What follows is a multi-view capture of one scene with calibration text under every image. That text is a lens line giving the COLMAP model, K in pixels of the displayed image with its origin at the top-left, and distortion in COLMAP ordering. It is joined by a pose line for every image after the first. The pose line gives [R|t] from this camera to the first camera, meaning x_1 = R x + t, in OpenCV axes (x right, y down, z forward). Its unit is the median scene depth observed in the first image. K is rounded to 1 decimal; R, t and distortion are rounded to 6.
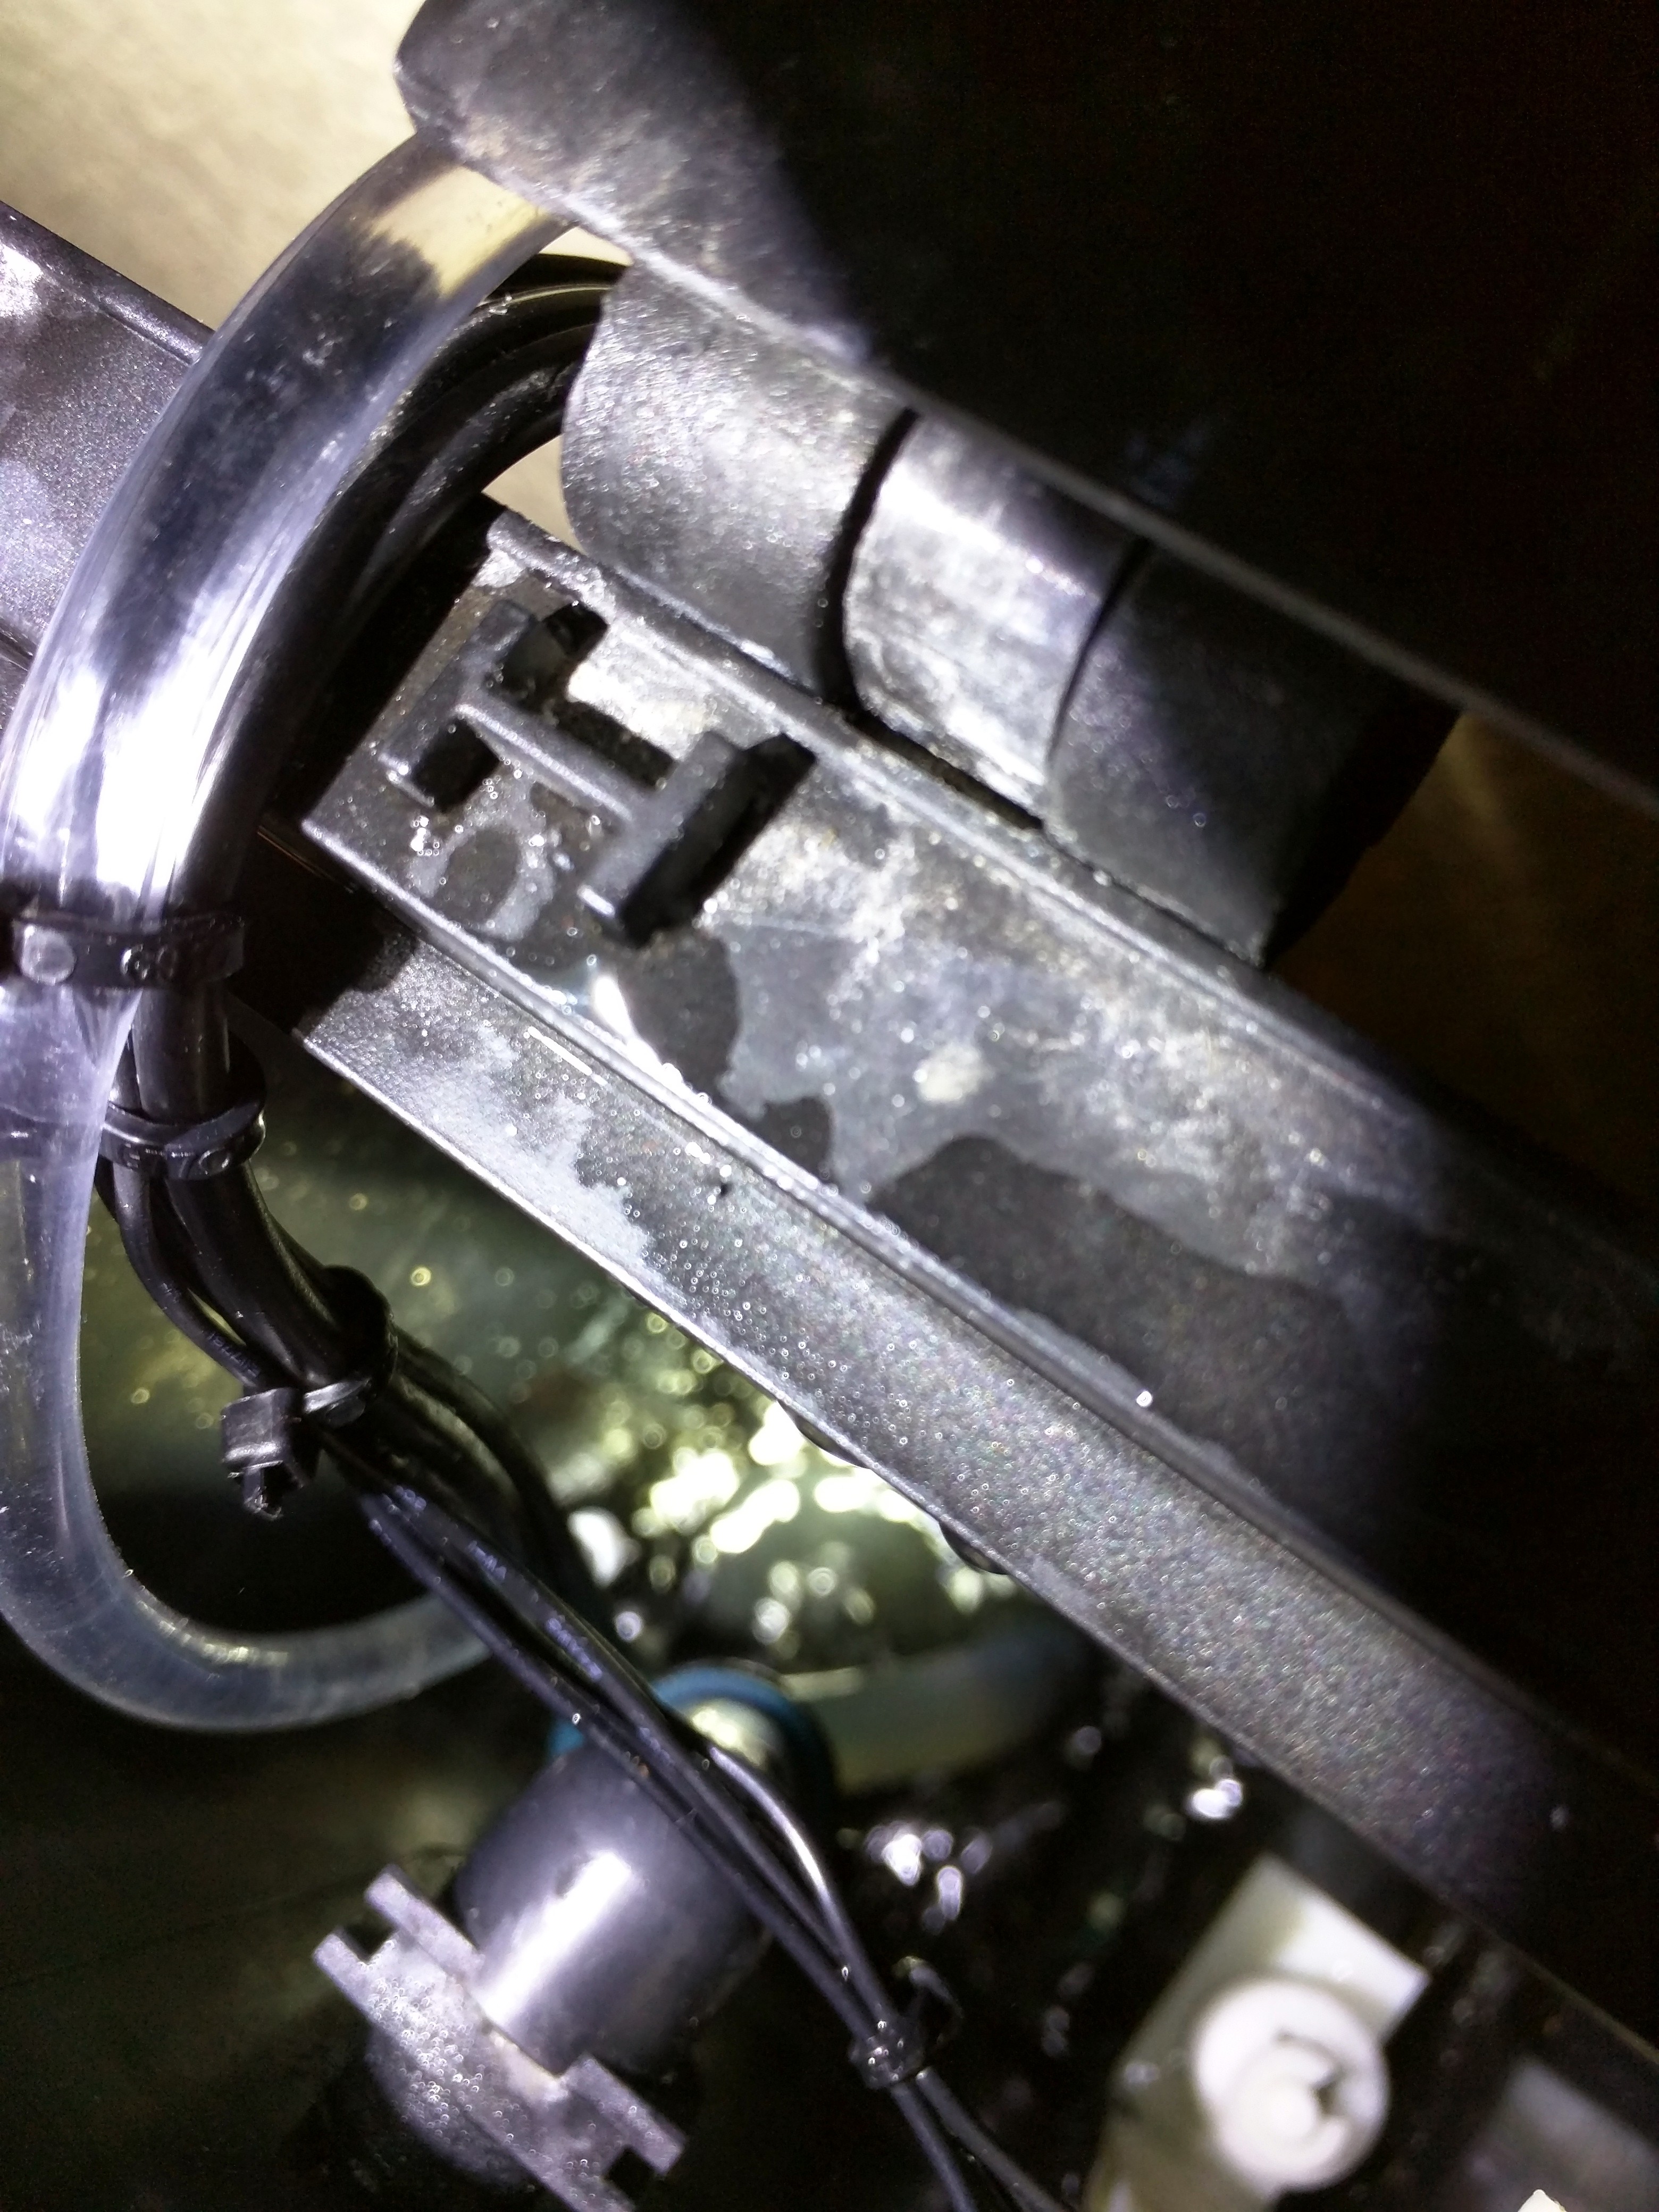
lens RADIAL K [[1972.3, 0, 829.5], [0, 1972.3, 1106.0], [0, 0, 1]] dist [0.004980, 0.003184]
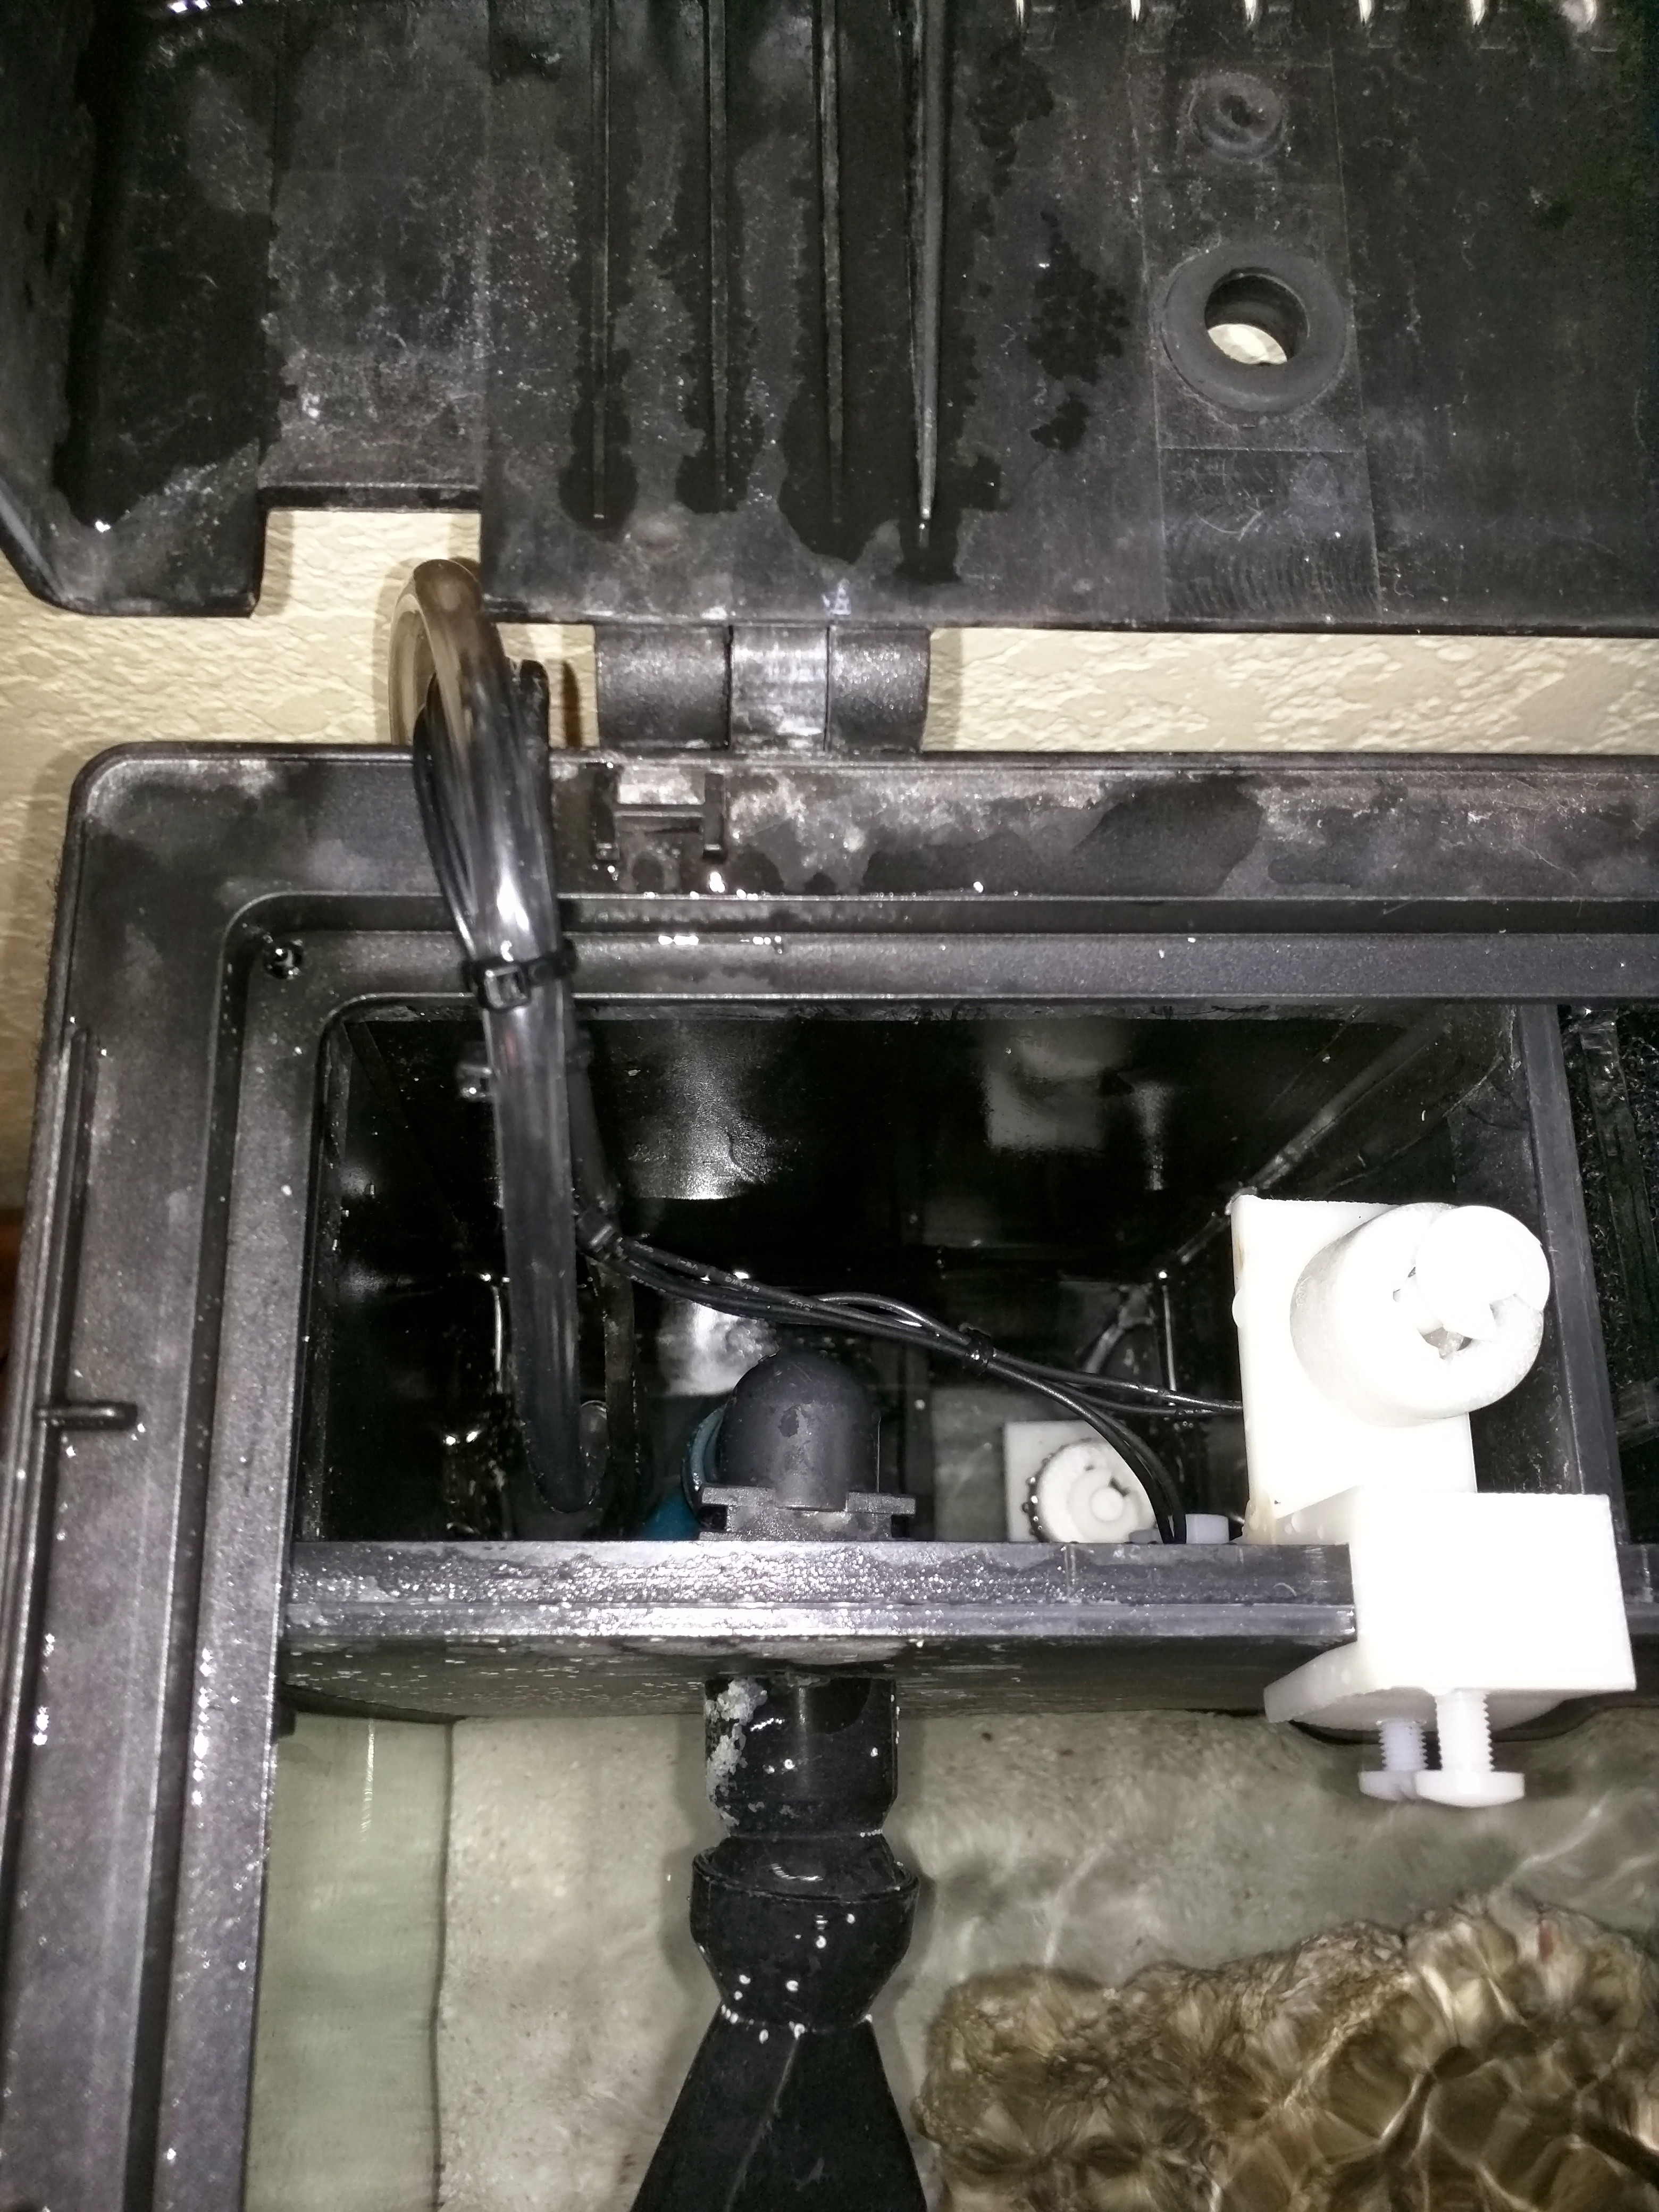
lens RADIAL K [[1972.3, 0, 829.5], [0, 1972.3, 1106.0], [0, 0, 1]] dist [0.004980, 0.003184]
pose [[0.739683, -0.503540, 0.446450, -1.322584], [0.552964, 0.832881, 0.023230, 0.201800], [-0.383537, 0.229688, 0.894507, -1.274370]]
